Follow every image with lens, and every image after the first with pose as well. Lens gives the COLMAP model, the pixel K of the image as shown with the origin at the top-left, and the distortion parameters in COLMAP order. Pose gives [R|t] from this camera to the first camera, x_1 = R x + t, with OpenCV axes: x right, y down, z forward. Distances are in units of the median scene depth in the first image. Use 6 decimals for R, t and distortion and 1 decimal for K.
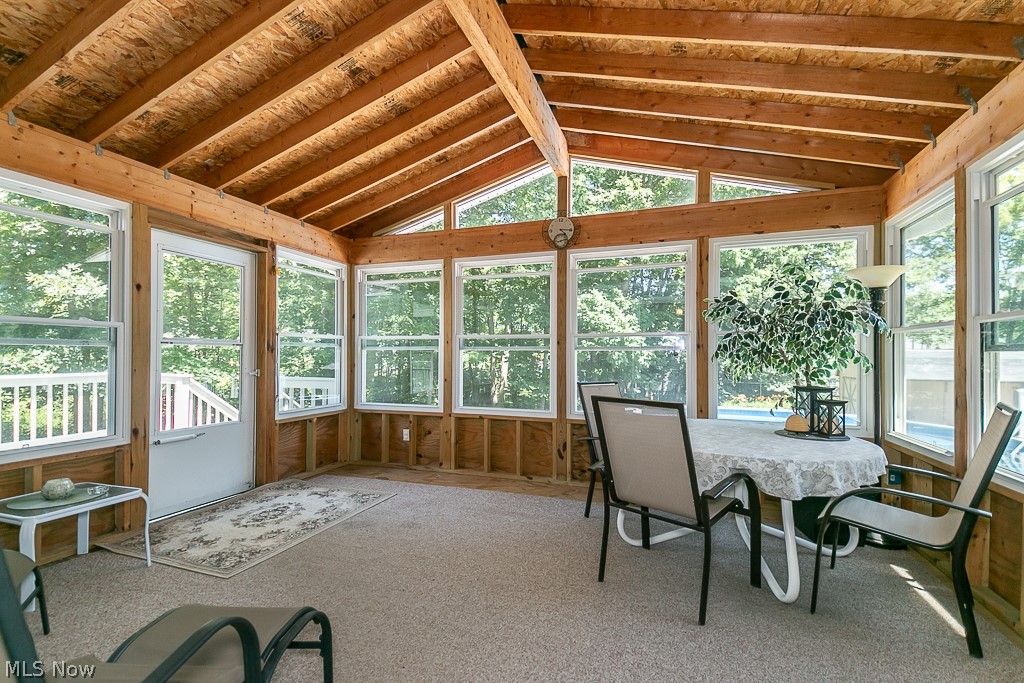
lens RADIAL K [[473.6, 0, 506.5], [0, 473.6, 349.5], [0, 0, 1]] dist [0.011074, -0.005145]
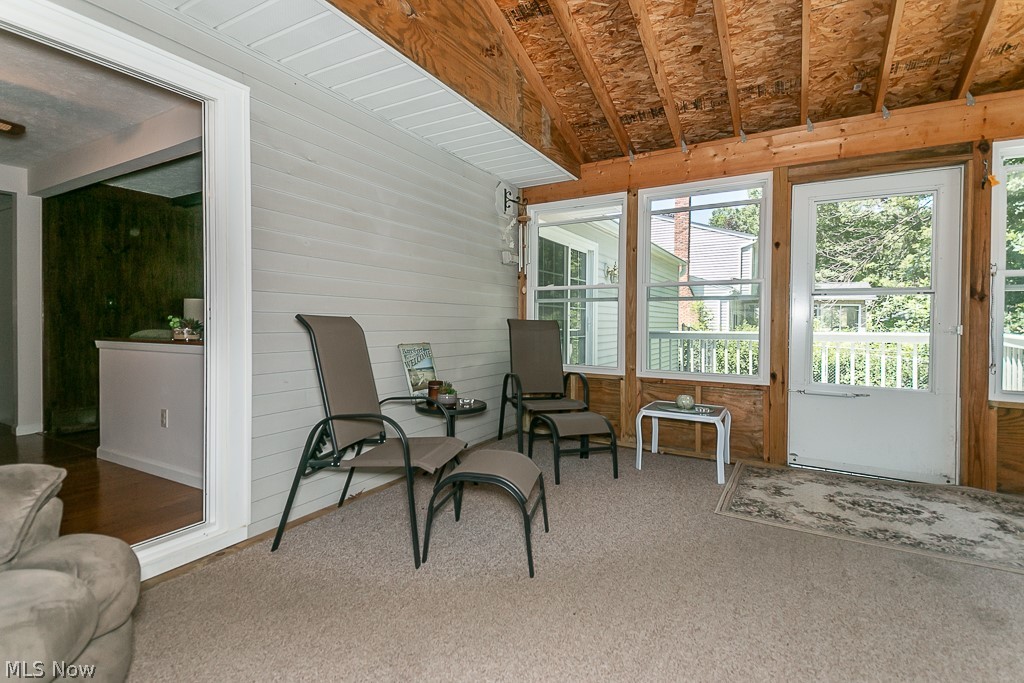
lens RADIAL K [[473.6, 0, 497.7], [0, 473.6, 324.2], [0, 0, 1]] dist [0.011074, -0.005145]
pose [[-0.204122, 0.007714, -0.978915, 0.409910], [0.006693, 0.999957, 0.006485, 0.038138], [0.978923, -0.005228, -0.204165, 0.563413]]
